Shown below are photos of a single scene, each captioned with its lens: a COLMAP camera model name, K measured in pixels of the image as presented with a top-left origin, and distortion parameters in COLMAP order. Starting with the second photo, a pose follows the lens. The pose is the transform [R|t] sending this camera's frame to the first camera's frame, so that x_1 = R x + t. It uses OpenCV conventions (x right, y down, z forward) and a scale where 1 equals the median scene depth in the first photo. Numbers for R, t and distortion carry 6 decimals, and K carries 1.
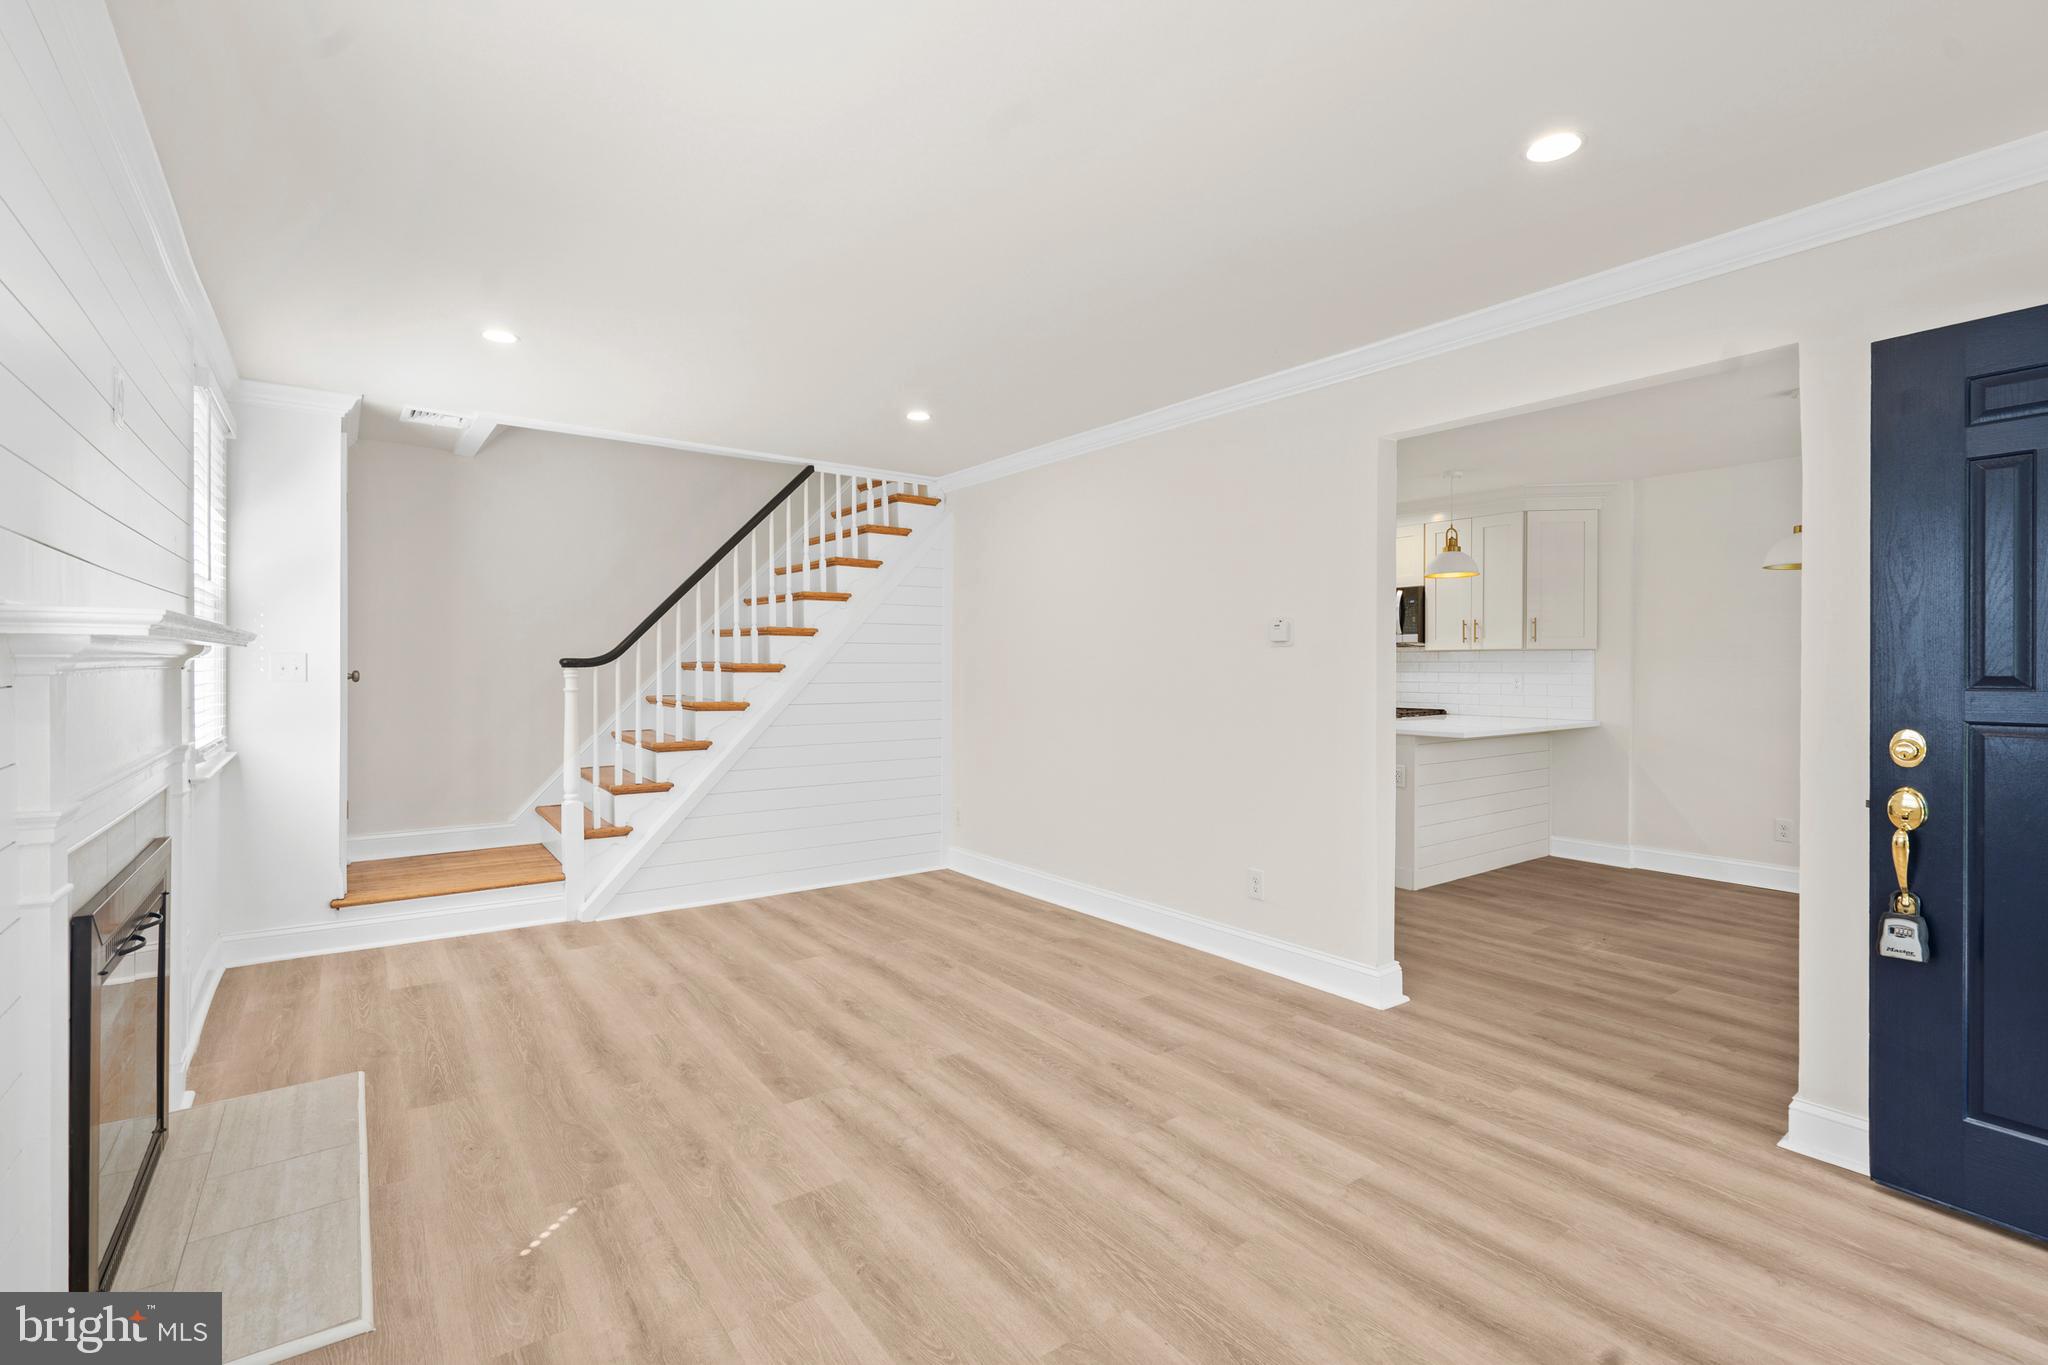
lens RADIAL K [[934.0, 0, 1021.0], [0, 934.0, 650.4], [0, 0, 1]] dist [-0.000818, 0.000577]
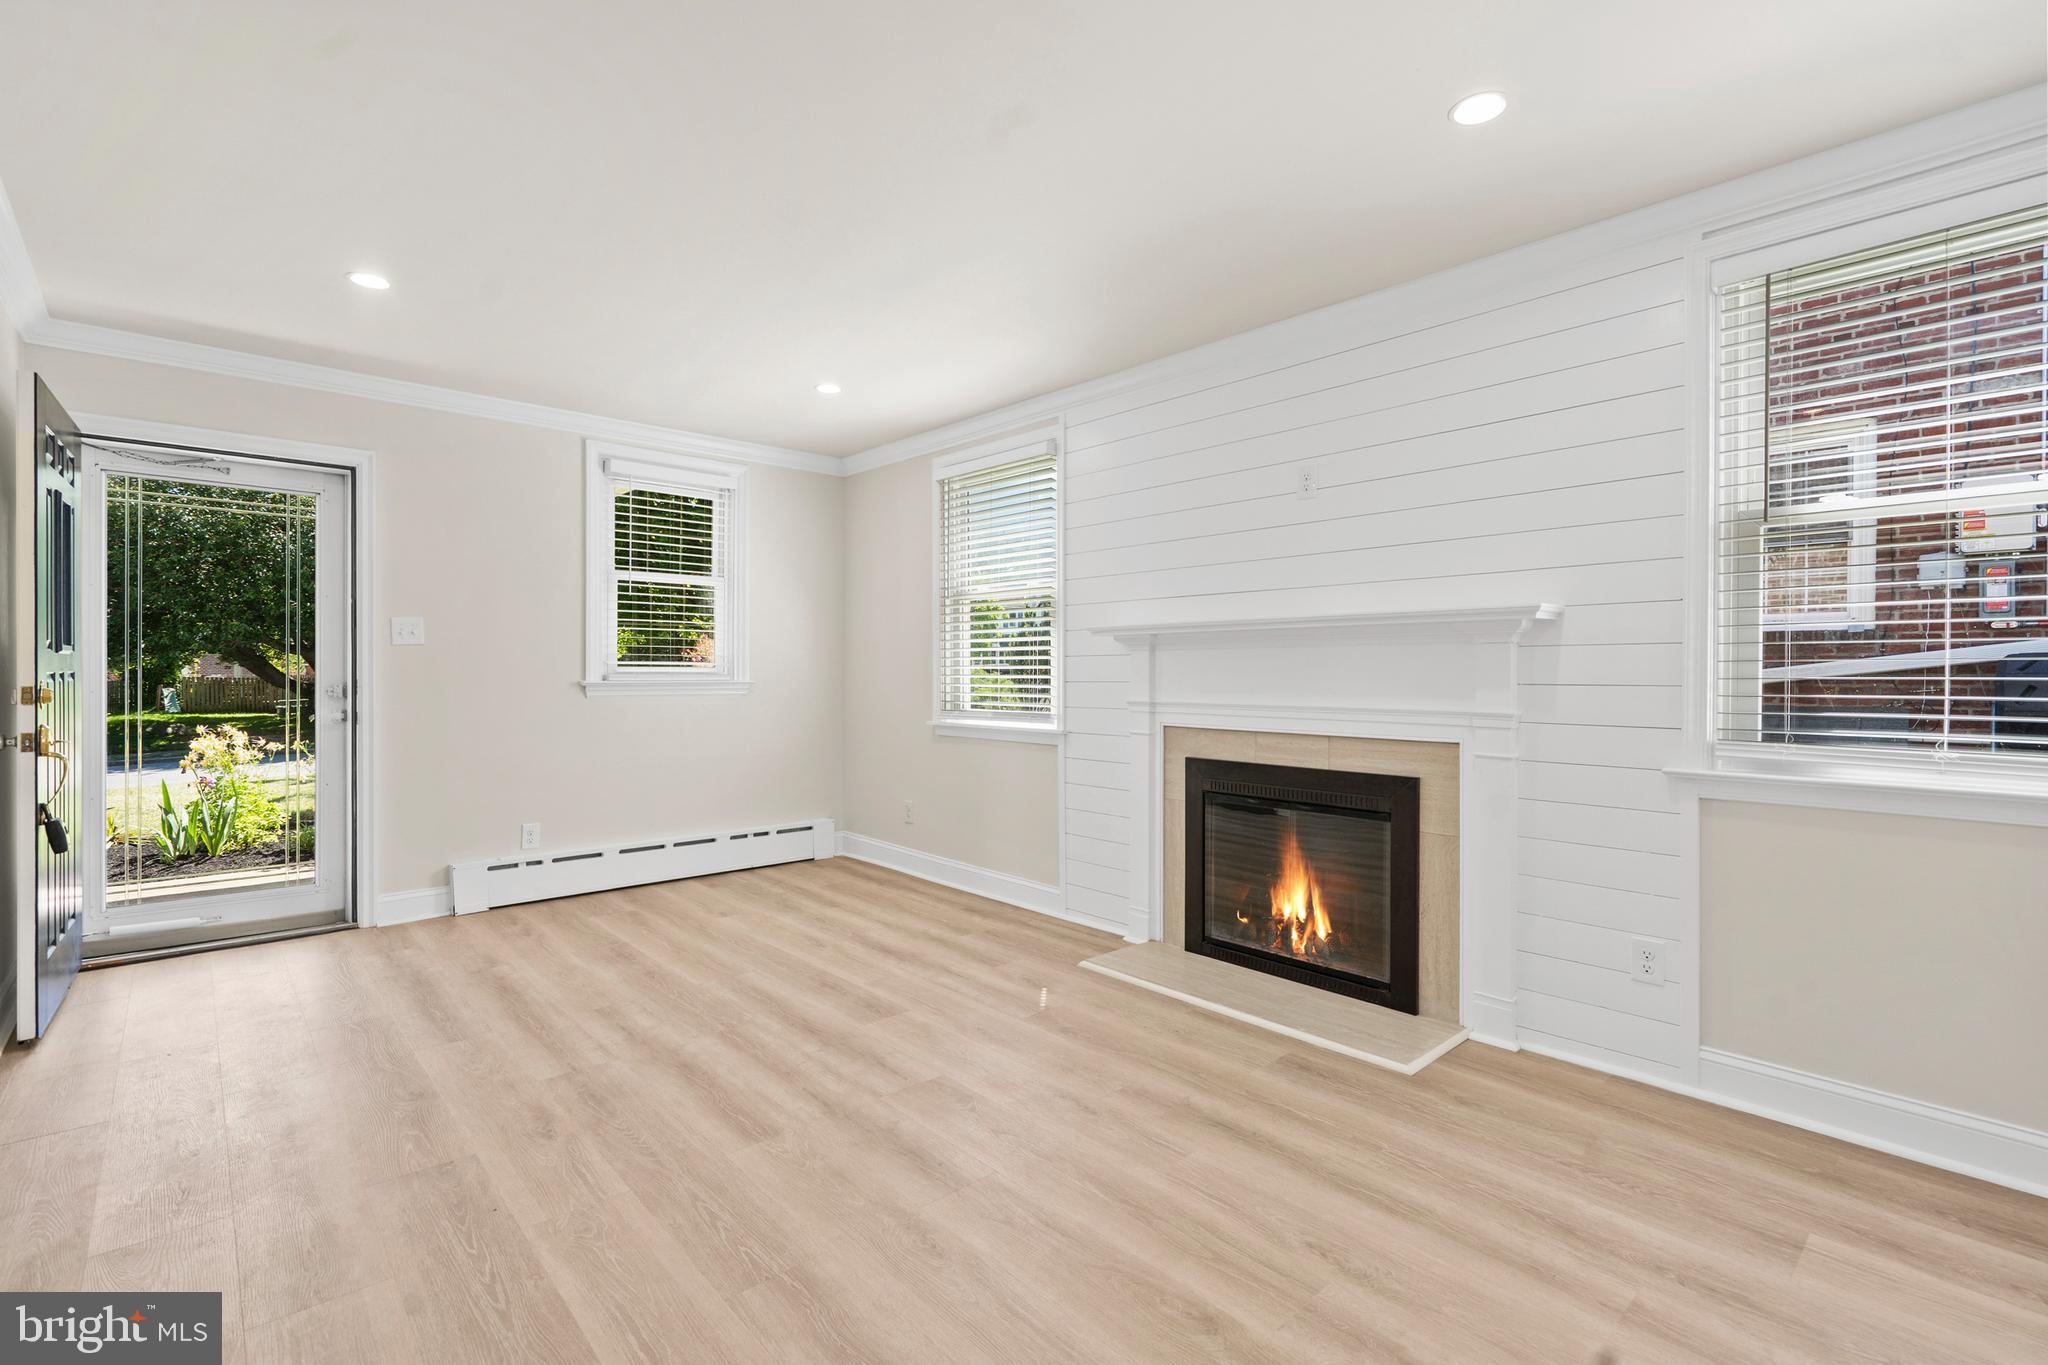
lens RADIAL K [[932.1, 0, 1025.1], [0, 932.1, 670.1], [0, 0, 1]] dist [-0.001148, 0.000198]
pose [[-0.994340, -0.004219, -0.106165, -0.202585], [-0.002391, 0.999847, -0.017343, 0.062096], [0.106222, -0.016991, -0.994197, 1.743423]]
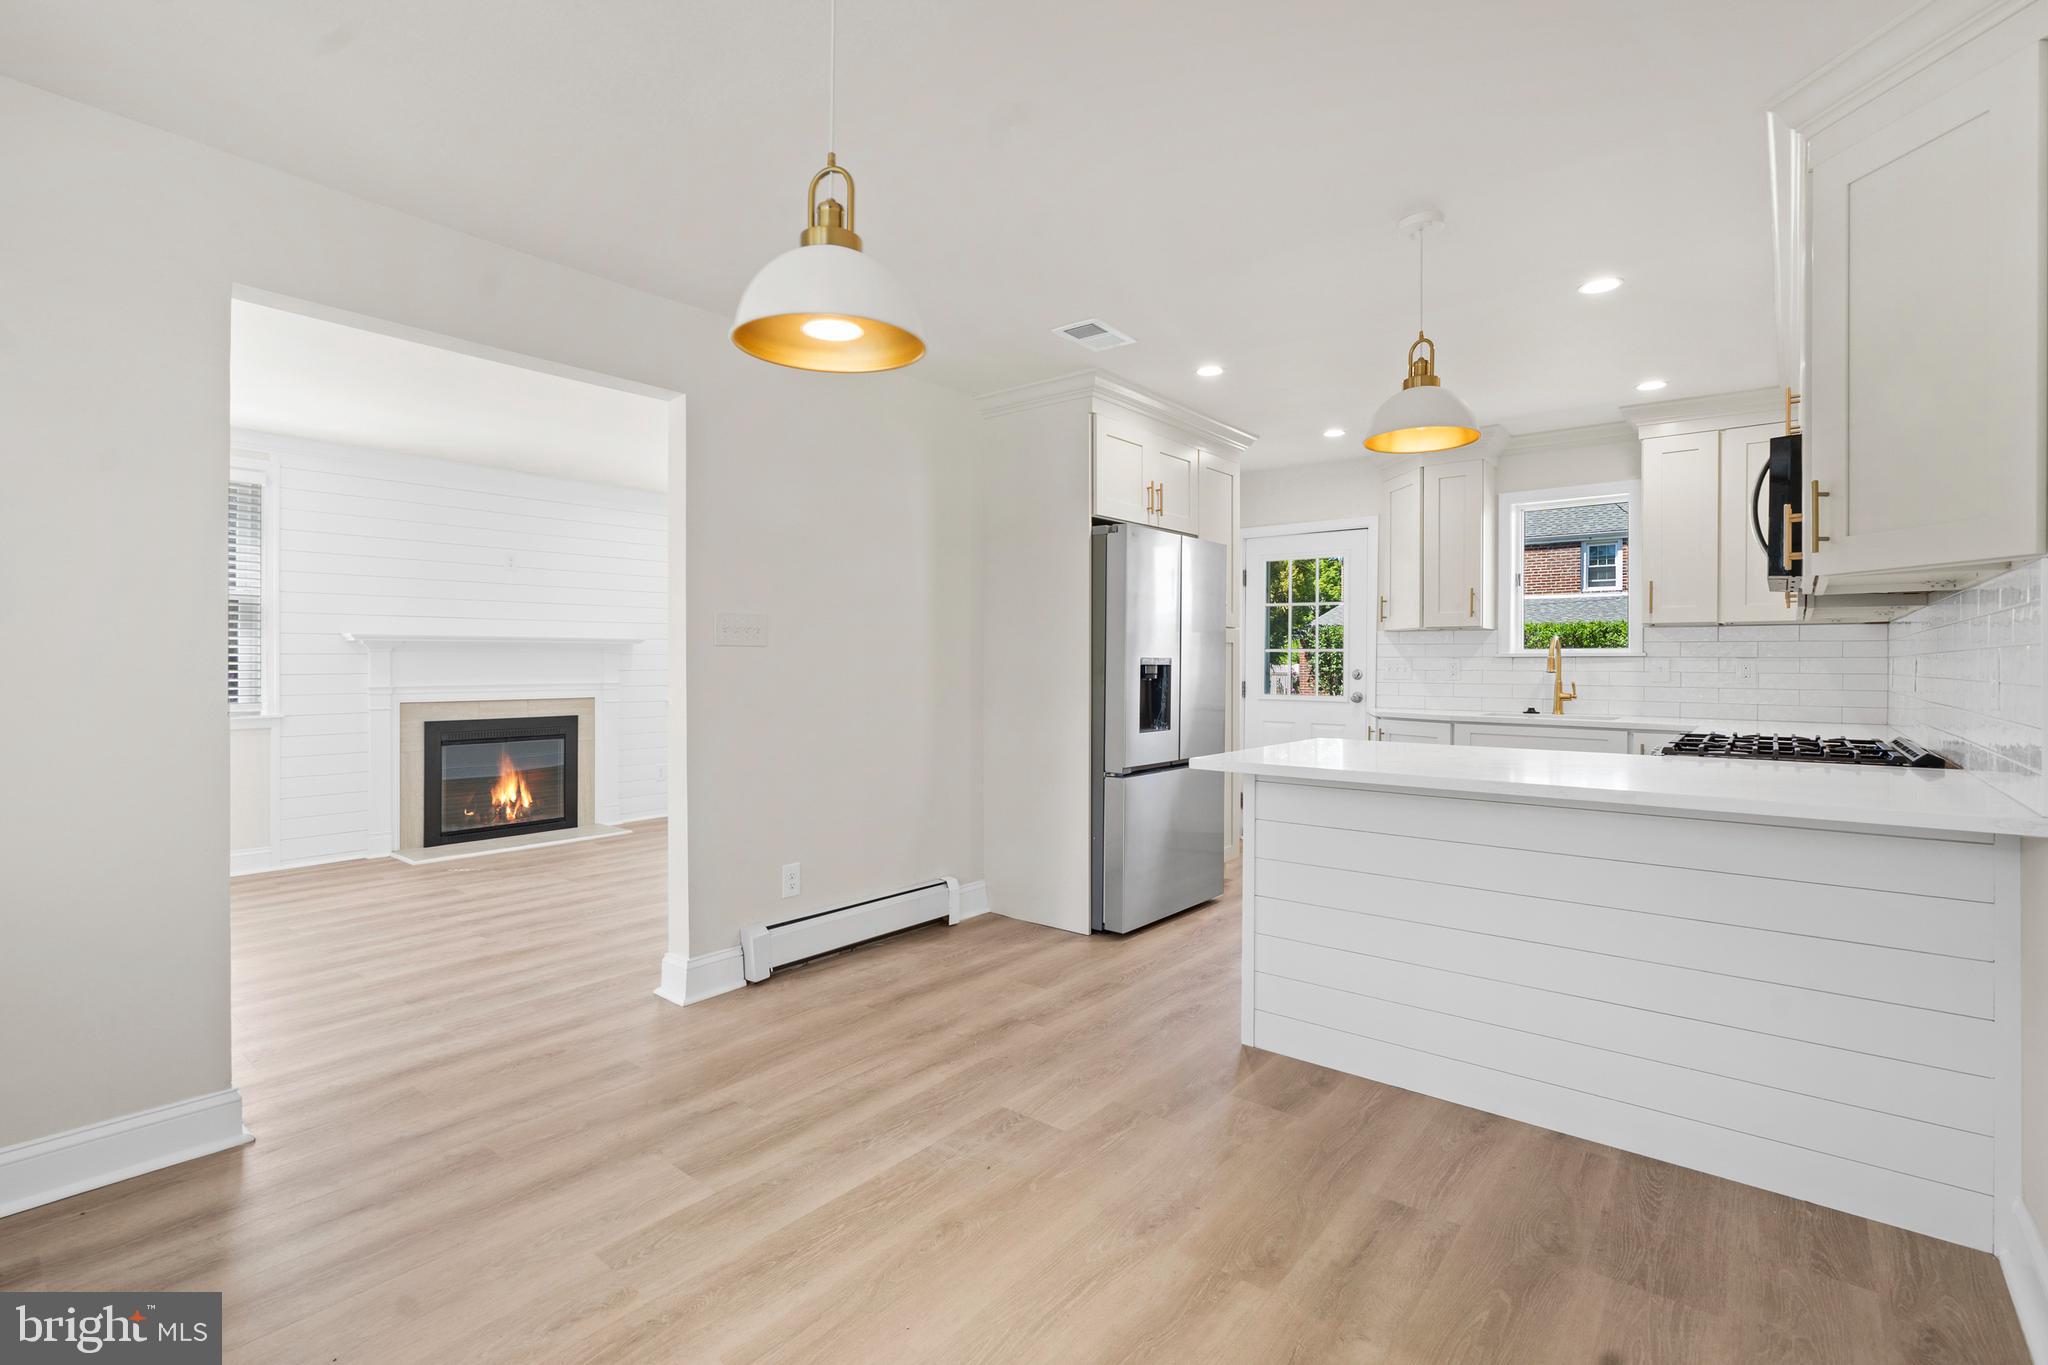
lens RADIAL K [[933.2, 0, 1011.0], [0, 933.2, 660.4], [0, 0, 1]] dist [-0.000264, 0.000242]
pose [[0.240862, -0.005318, -0.970545, 1.560126], [0.011823, 0.999927, -0.002544, 0.051426], [0.970487, -0.010862, 0.240908, 1.243878]]
